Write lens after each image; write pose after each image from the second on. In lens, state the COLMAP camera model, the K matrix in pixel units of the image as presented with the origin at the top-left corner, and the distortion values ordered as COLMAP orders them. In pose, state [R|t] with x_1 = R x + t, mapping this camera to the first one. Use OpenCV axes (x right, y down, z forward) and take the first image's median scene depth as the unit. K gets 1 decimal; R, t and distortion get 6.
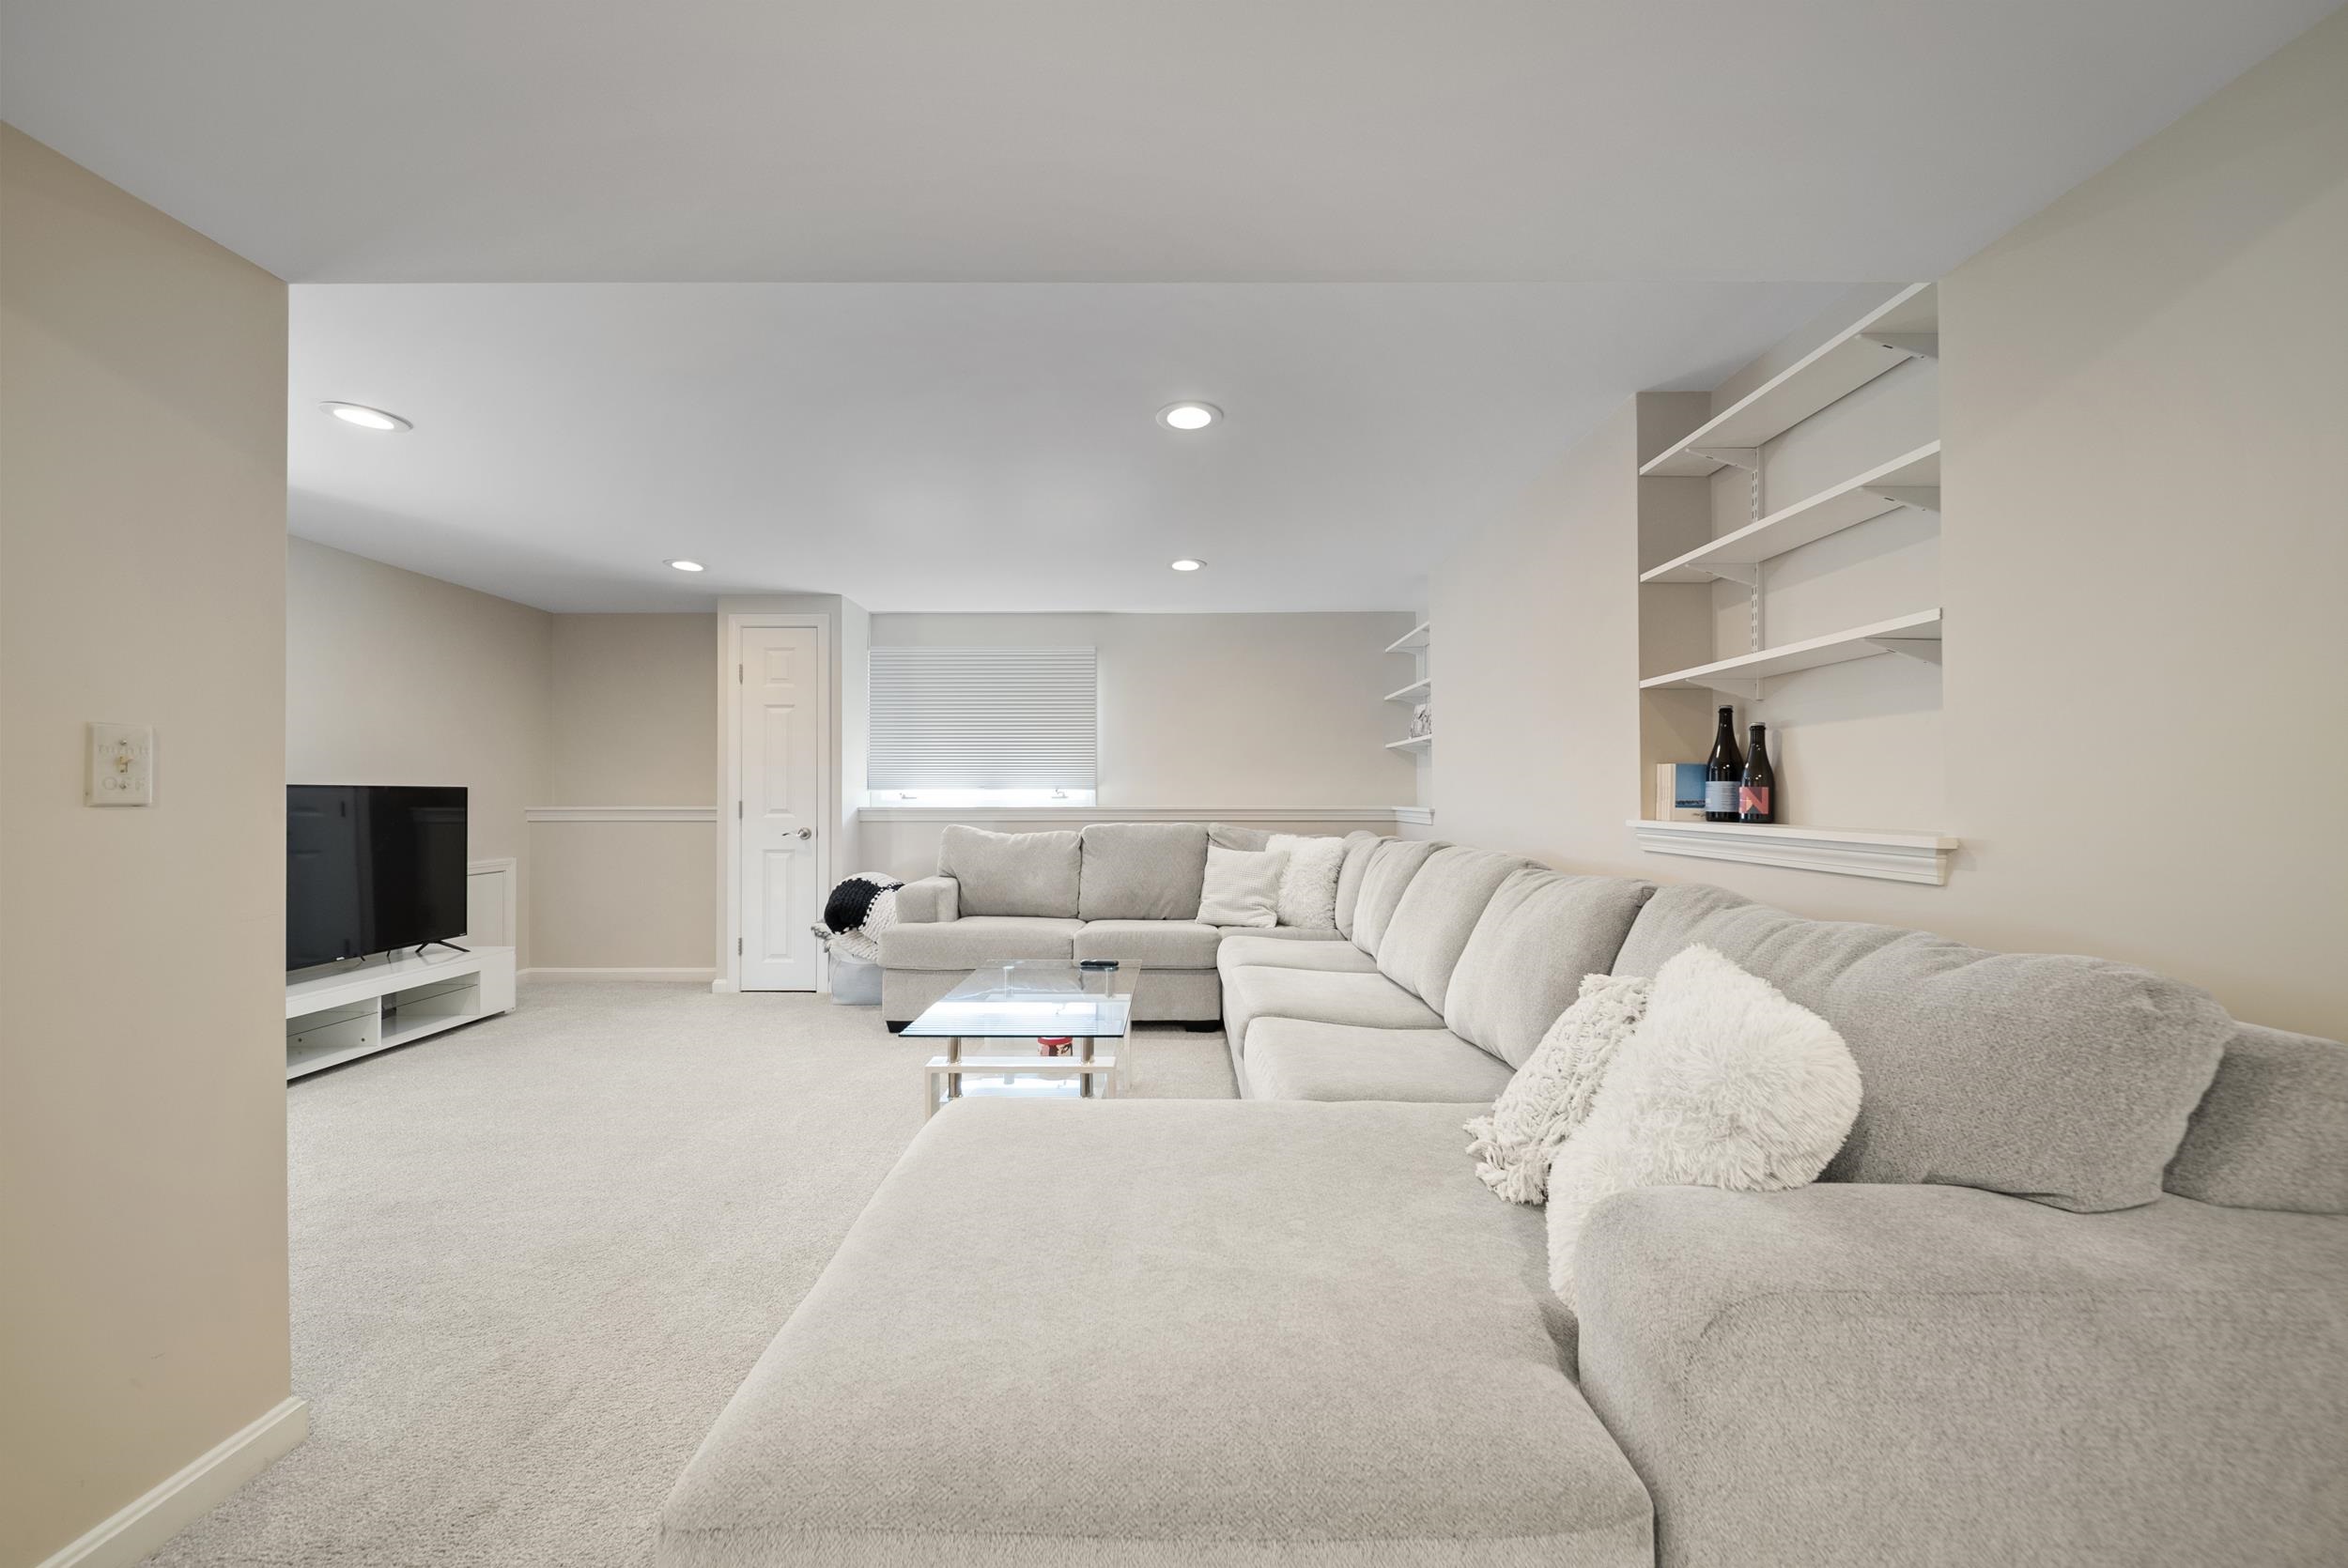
lens RADIAL K [[829.0, 0, 1168.0], [0, 829.0, 770.0], [0, 0, 1]] dist [0.001137, -0.002157]
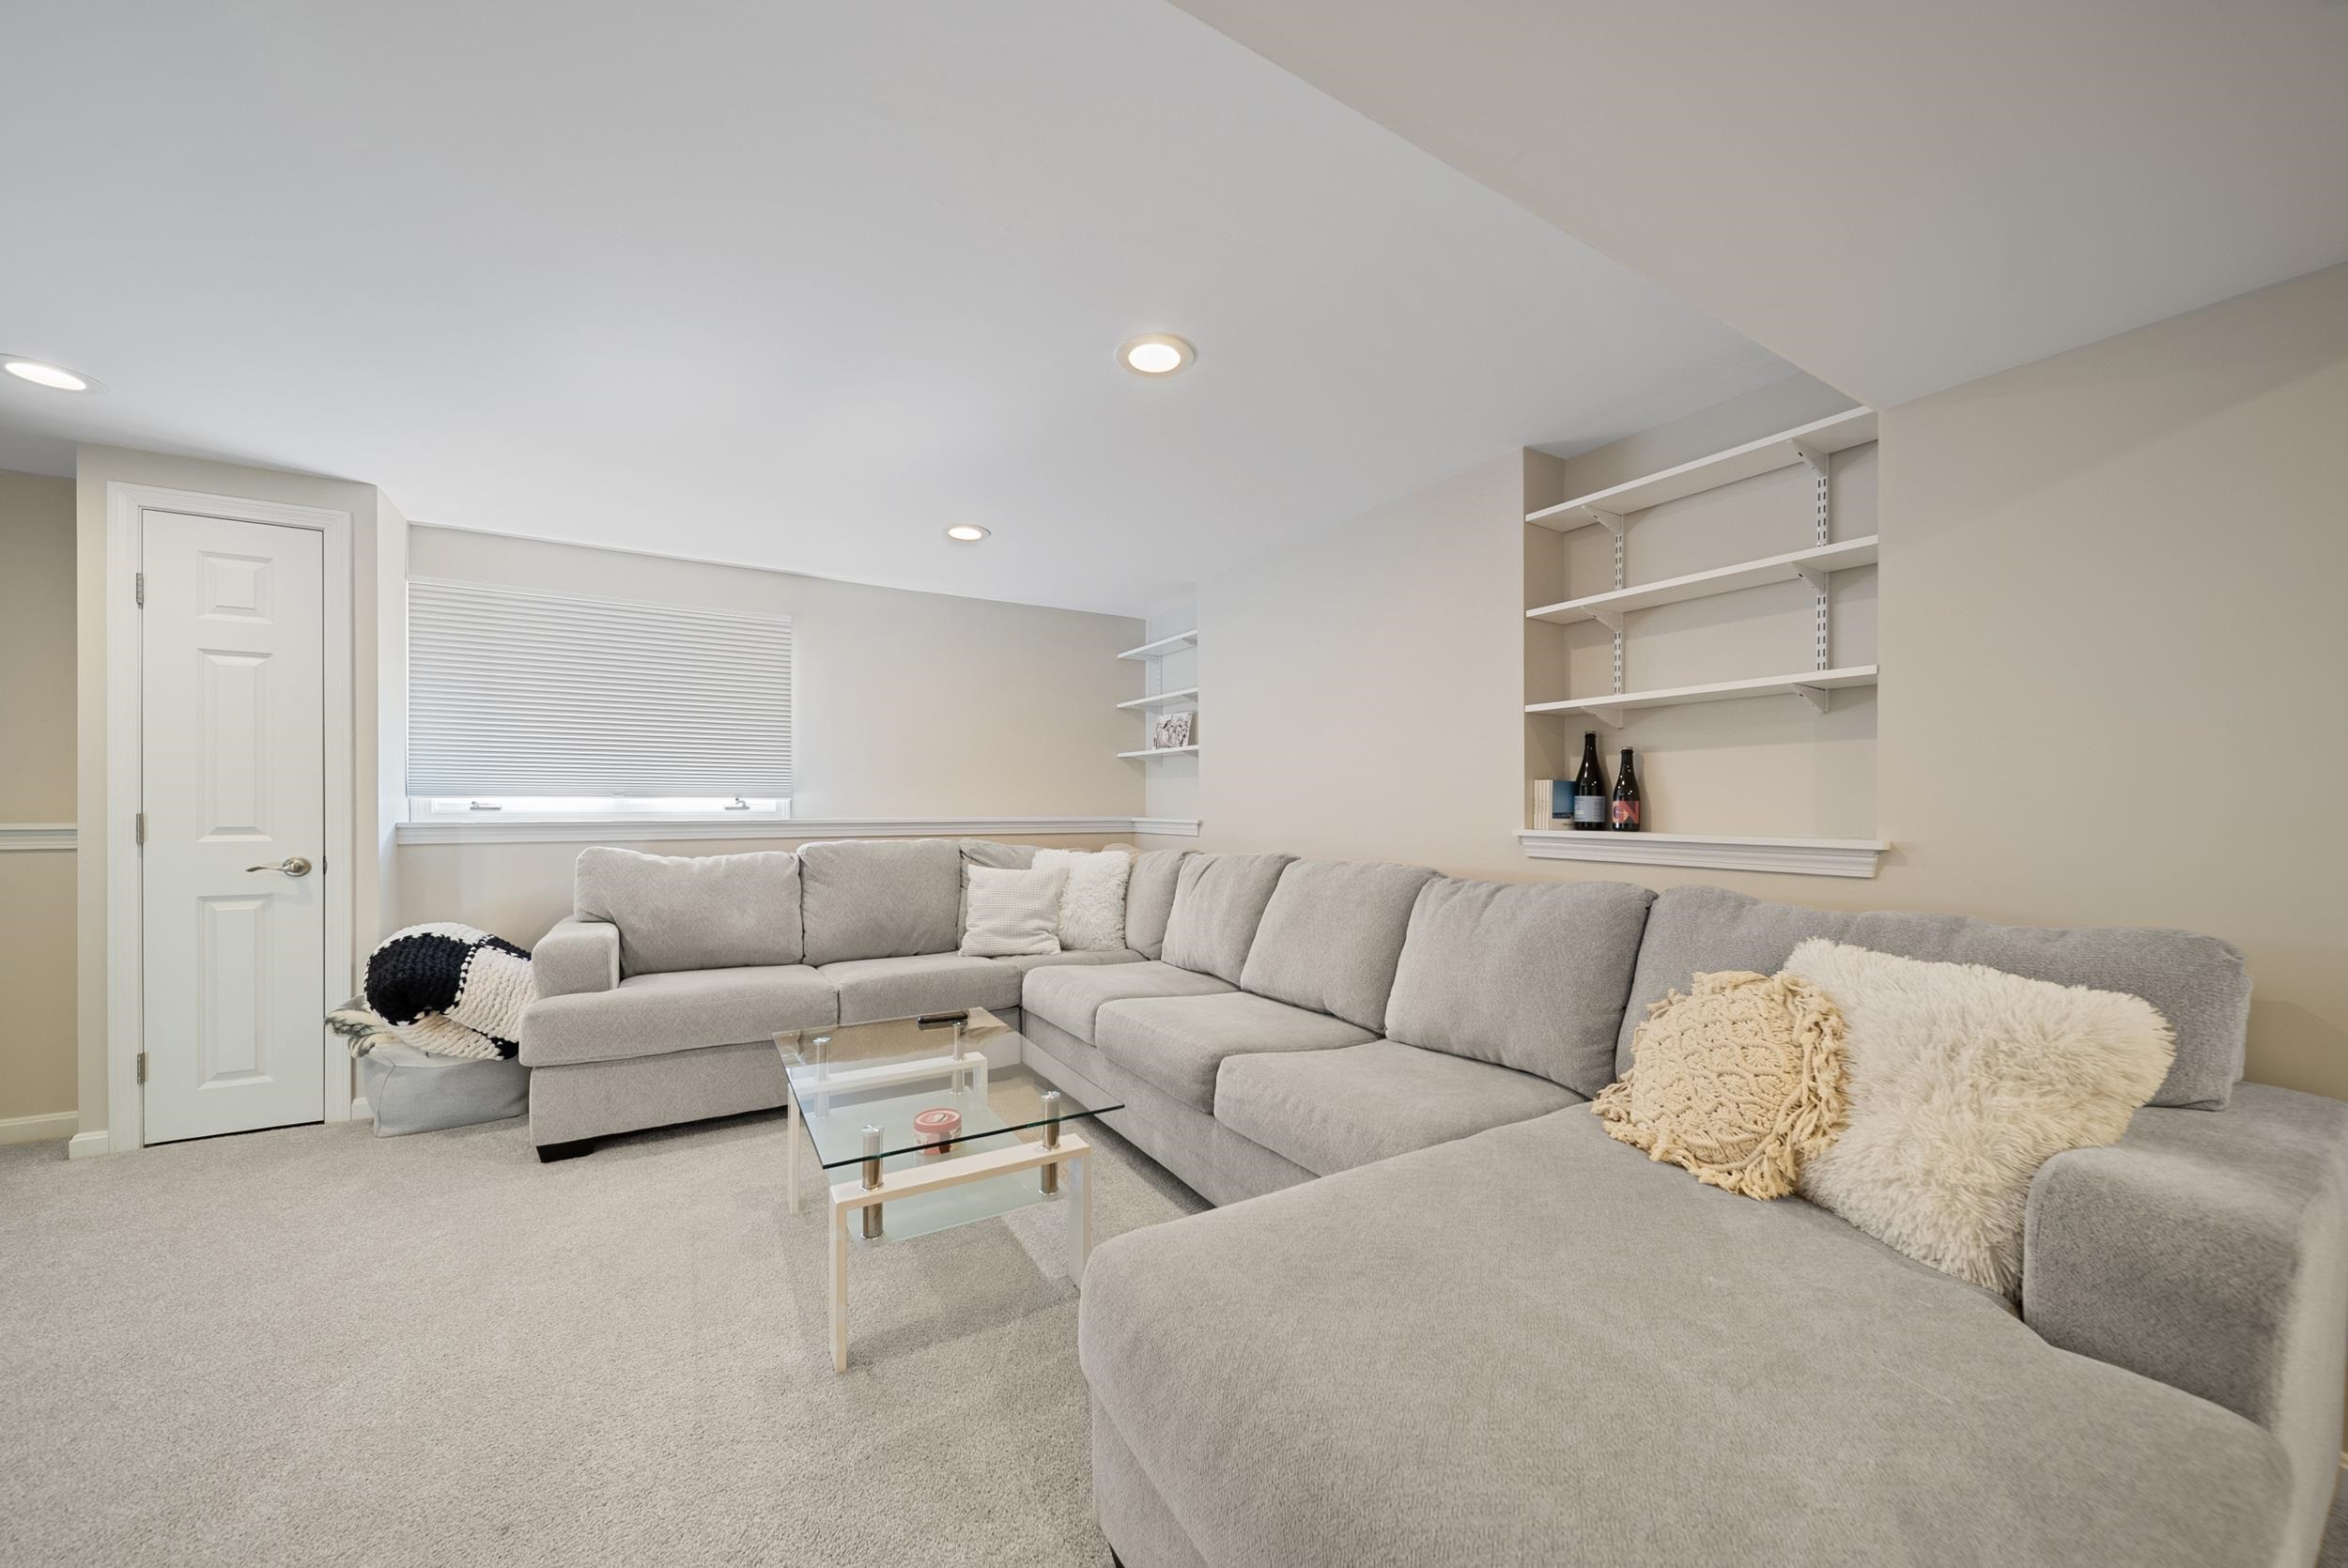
lens RADIAL K [[842.8, 0, 1165.6], [0, 842.8, 791.0], [0, 0, 1]] dist [-0.000924, -0.002219]
pose [[0.850829, 0.011525, 0.525316, -0.248599], [-0.018861, 0.999785, 0.008614, 0.004102], [-0.525104, -0.017237, 0.850863, 0.160185]]
